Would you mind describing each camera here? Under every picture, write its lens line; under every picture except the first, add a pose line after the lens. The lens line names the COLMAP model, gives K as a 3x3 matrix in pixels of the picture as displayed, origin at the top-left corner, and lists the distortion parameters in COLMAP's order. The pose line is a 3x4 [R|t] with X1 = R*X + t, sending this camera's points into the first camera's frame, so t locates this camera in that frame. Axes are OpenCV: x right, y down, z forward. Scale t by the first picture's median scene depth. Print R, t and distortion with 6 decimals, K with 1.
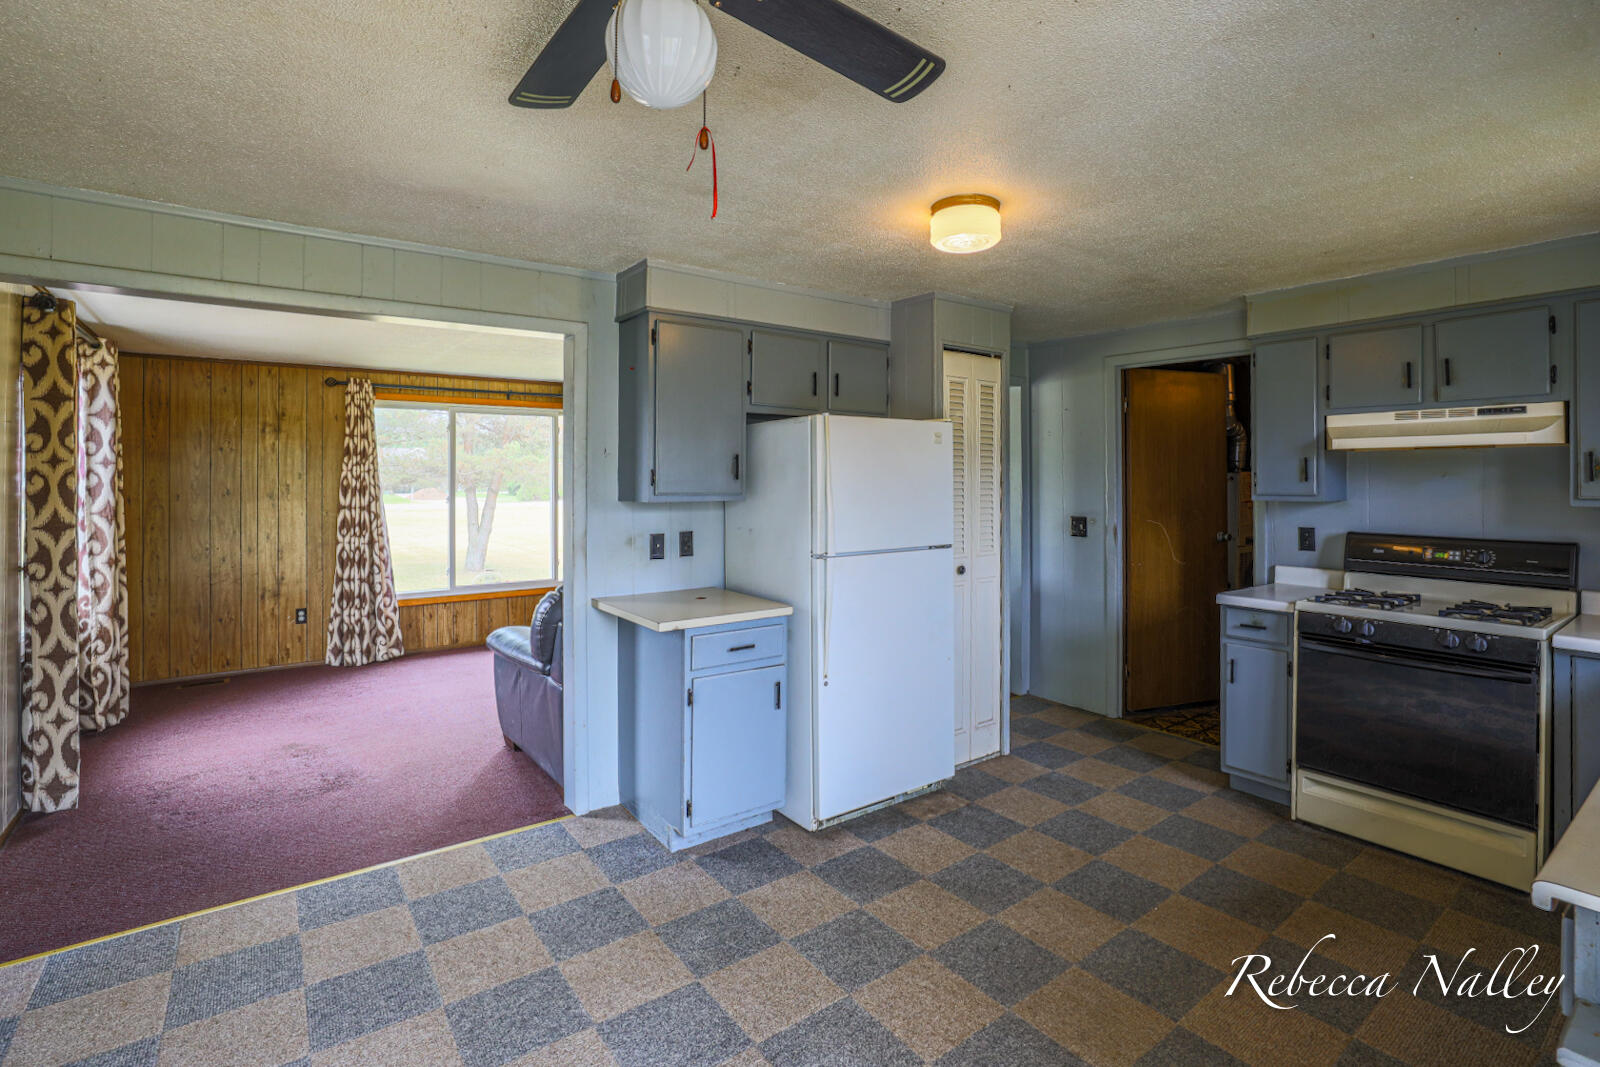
lens RADIAL K [[753.8, 0, 808.1], [0, 753.8, 482.3], [0, 0, 1]] dist [-0.020905, 0.000948]
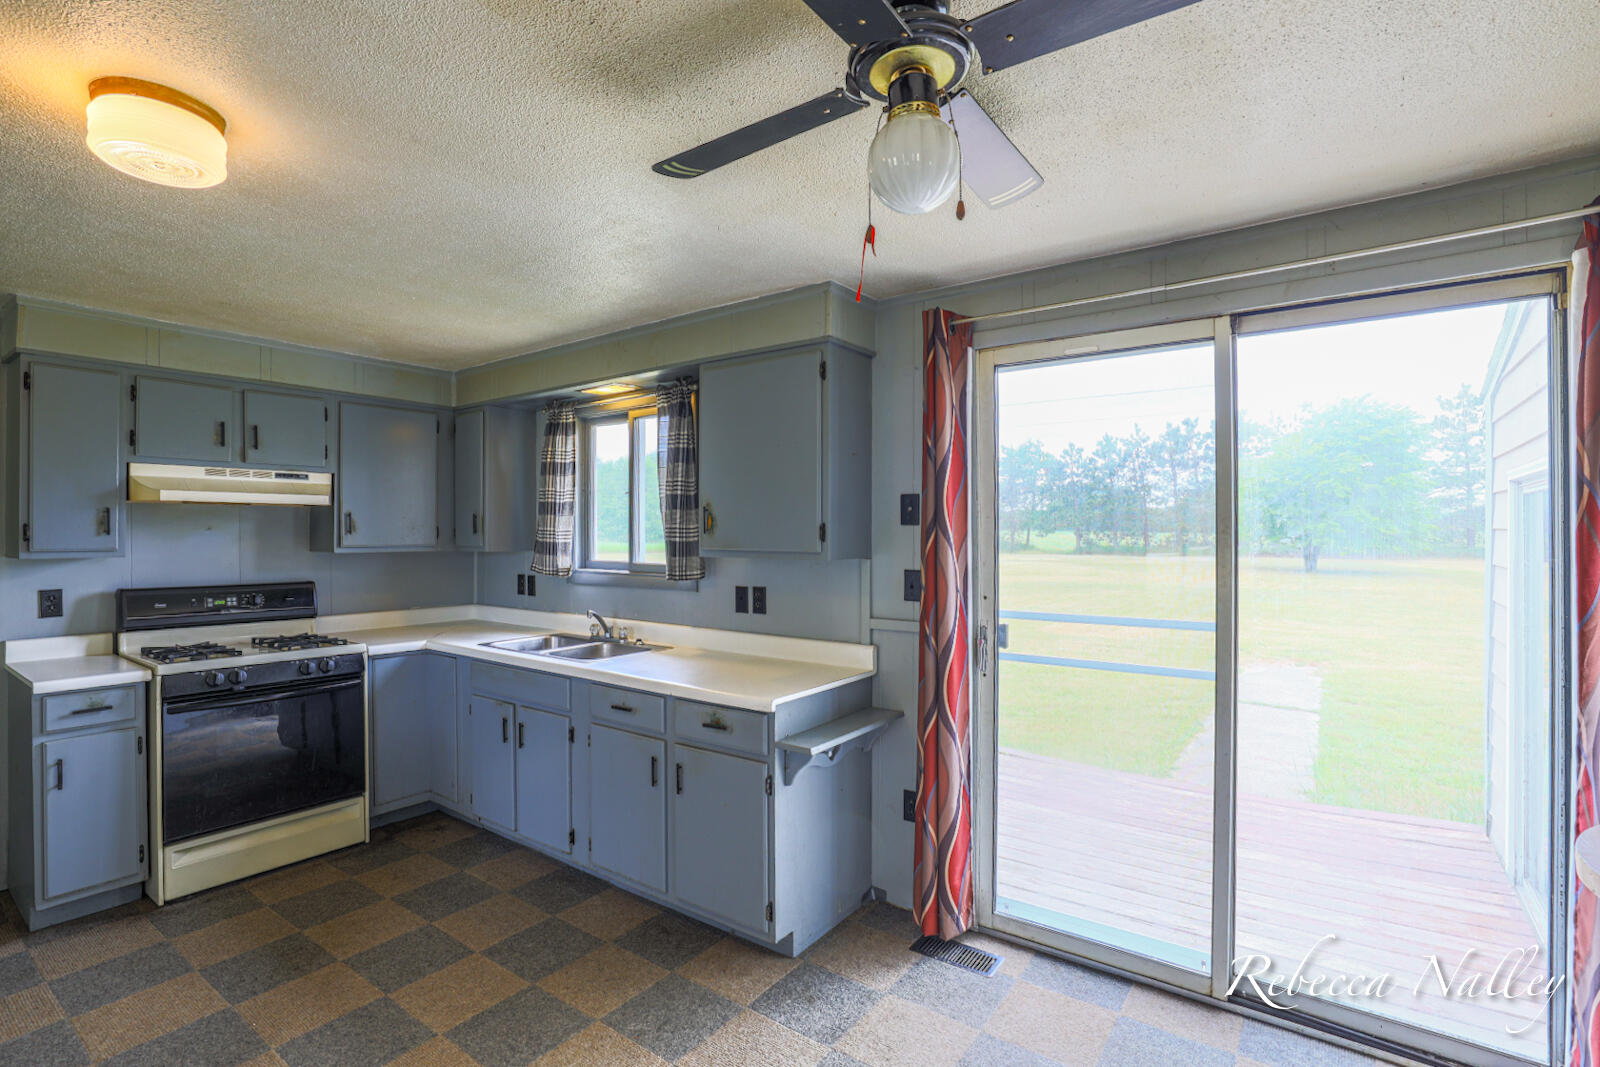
lens RADIAL K [[749.7, 0, 800.0], [0, 749.7, 533.5], [0, 0, 1]] dist [-0.014184, 0.000396]
pose [[-0.289253, -0.004417, 0.957242, -0.456037], [0.000500, 0.999989, 0.004766, -0.007275], [-0.957252, 0.001857, -0.289248, 0.528574]]
